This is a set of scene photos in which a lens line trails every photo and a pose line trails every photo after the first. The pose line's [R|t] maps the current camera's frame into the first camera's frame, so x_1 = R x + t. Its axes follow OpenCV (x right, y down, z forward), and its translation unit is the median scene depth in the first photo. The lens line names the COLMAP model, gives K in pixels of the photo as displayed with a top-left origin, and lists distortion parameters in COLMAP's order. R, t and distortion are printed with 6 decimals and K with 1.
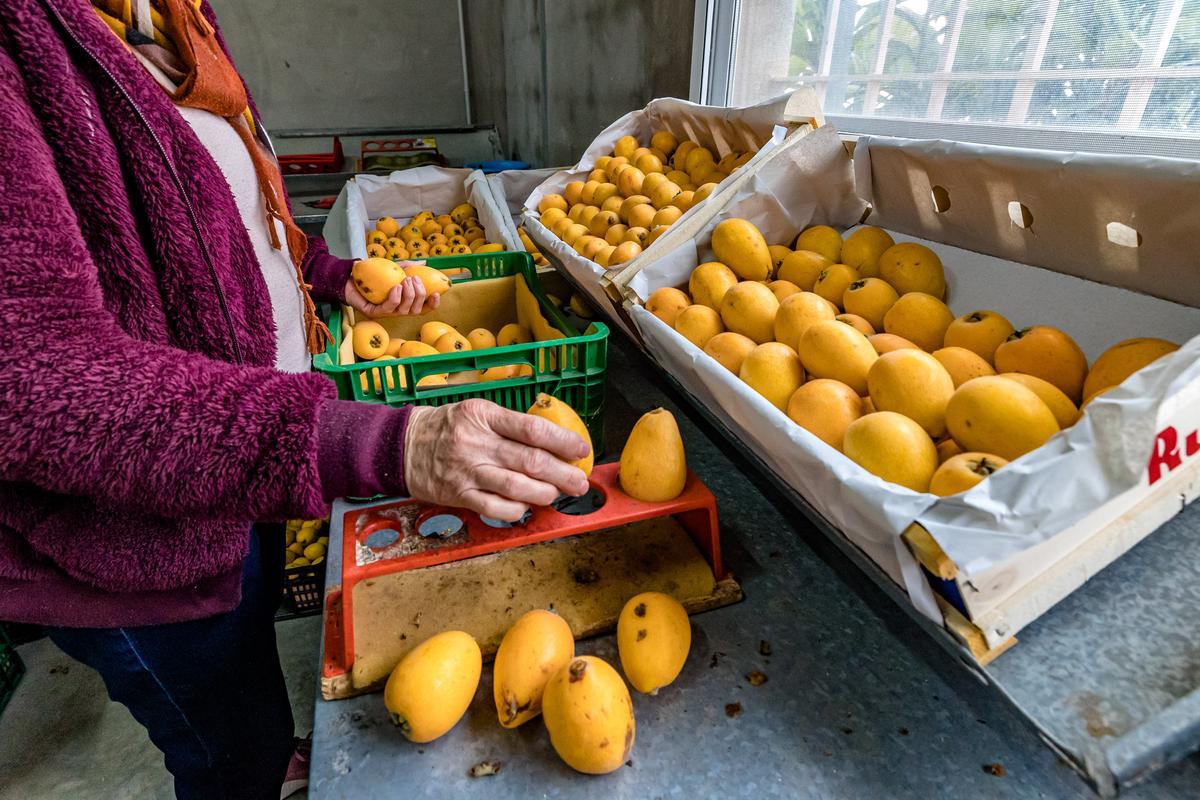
lens RADIAL K [[612.6, 0, 582.3], [0, 612.6, 387.7], [0, 0, 1]] dist [-0.001229, 0.000081]
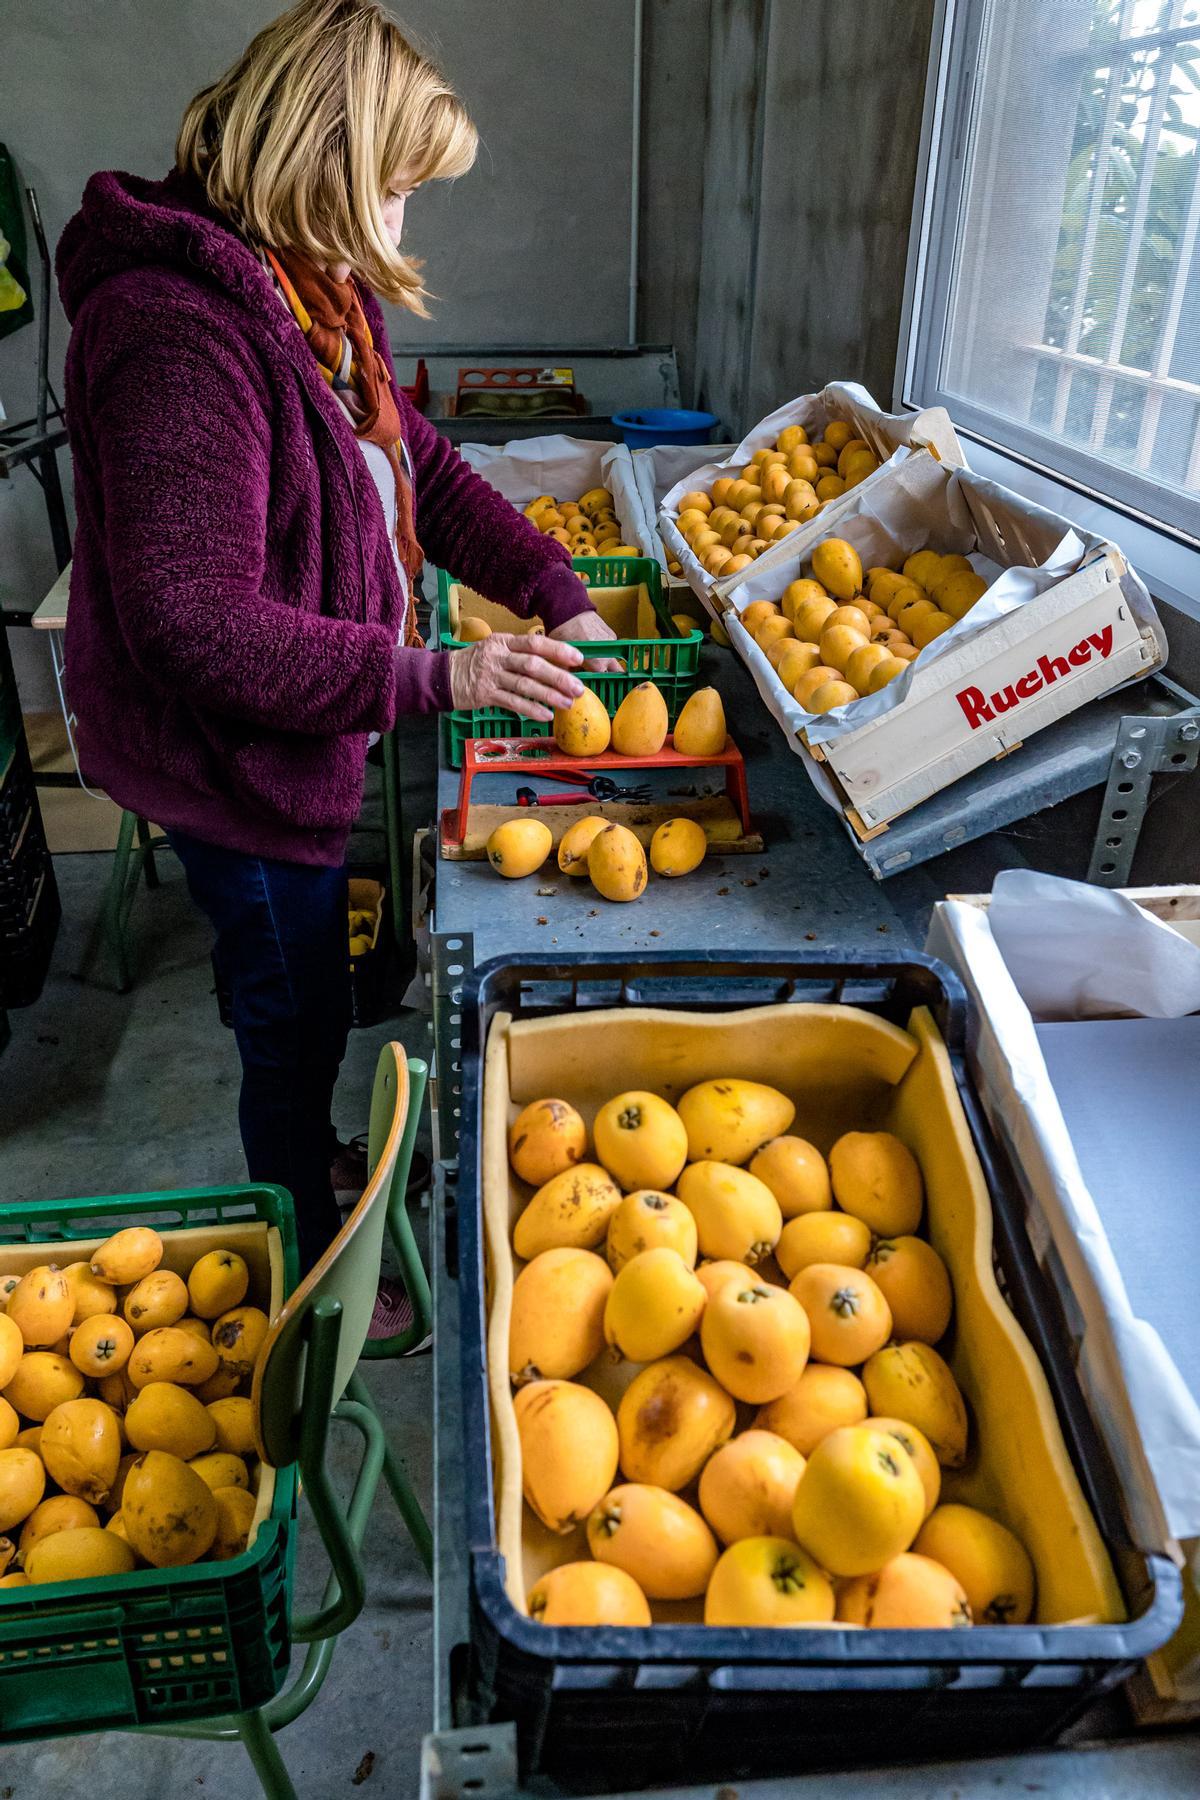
lens RADIAL K [[1340.9, 0, 604.7], [0, 1340.9, 898.1], [0, 0, 1]] dist [0.005927, 0.002776]
pose [[0.978925, 0.108819, -0.172813, 0.220921], [-0.104357, 0.993933, 0.034728, 0.197511], [0.175543, -0.015962, 0.984342, -0.891525]]
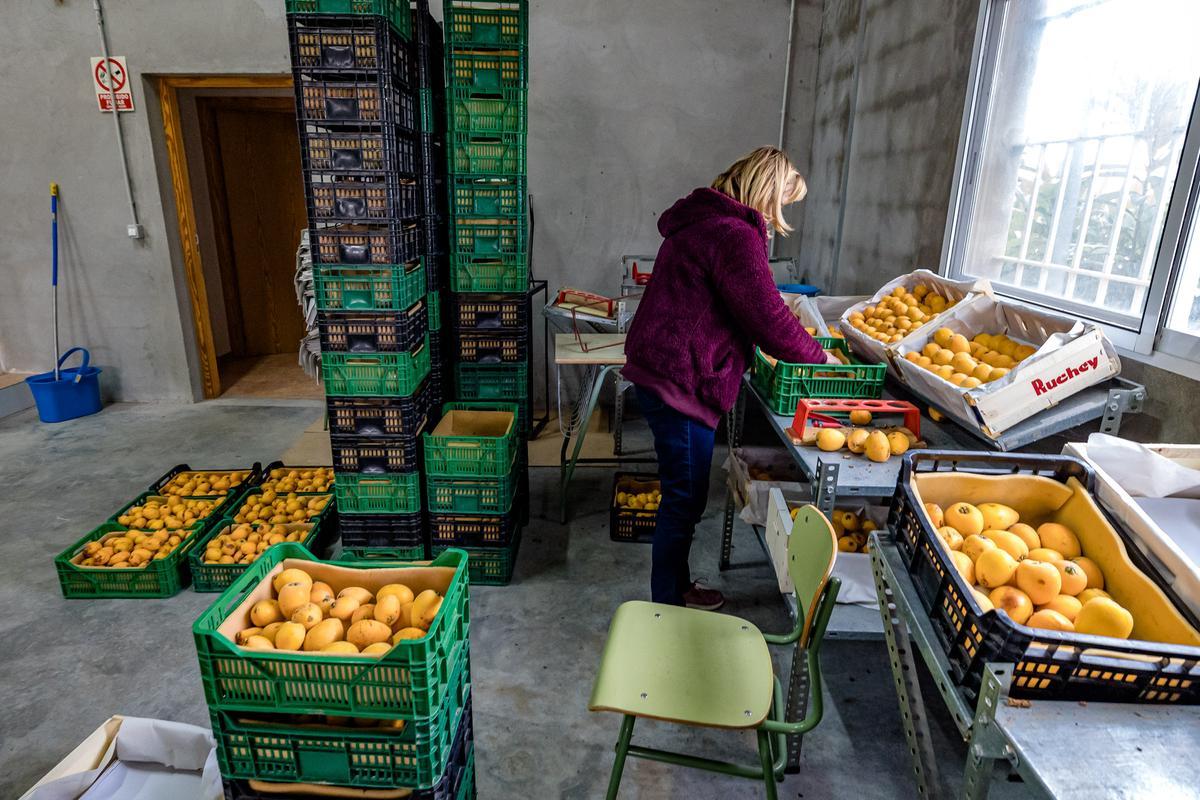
lens RADIAL K [[682.6, 0, 591.5], [0, 682.6, 396.9], [0, 0, 1]] dist [-0.002065, 0.003469]
pose [[0.941546, 0.110240, -0.318336, -0.134503], [-0.161482, 0.976998, -0.139280, 0.431631], [0.295659, 0.182544, 0.937690, -1.383543]]
